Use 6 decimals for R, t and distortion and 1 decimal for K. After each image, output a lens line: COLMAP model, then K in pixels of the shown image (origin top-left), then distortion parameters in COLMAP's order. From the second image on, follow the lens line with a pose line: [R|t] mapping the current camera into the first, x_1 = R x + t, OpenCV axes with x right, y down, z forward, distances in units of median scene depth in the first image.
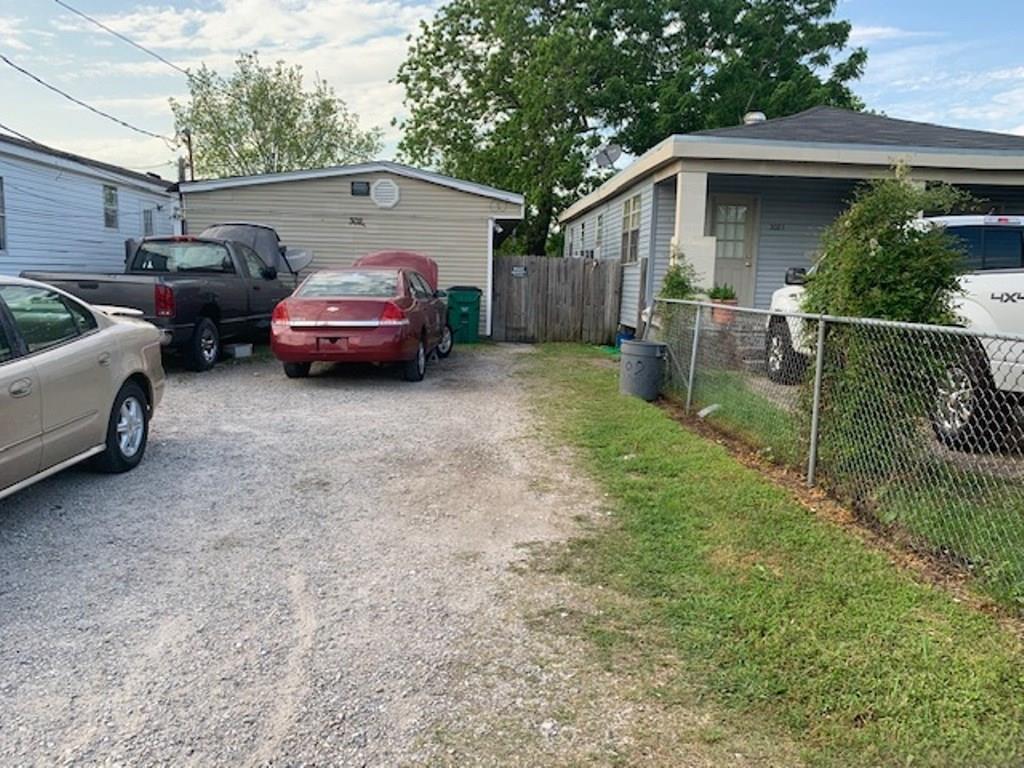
lens RADIAL K [[764.2, 0, 512.0], [0, 764.2, 384.0], [0, 0, 1]] dist [0.008236, -0.045202]
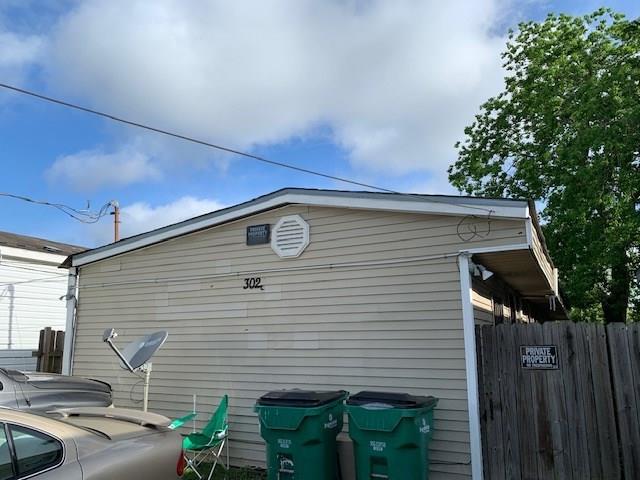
lens RADIAL K [[477.6, 0, 320.0], [0, 477.6, 240.0], [0, 0, 1]] dist [0.008236, -0.045202]
pose [[0.850023, -0.142342, -0.507149, 0.057845], [-0.054914, 0.933603, -0.354076, -0.105871], [0.523875, 0.328822, 0.785767, 0.696589]]
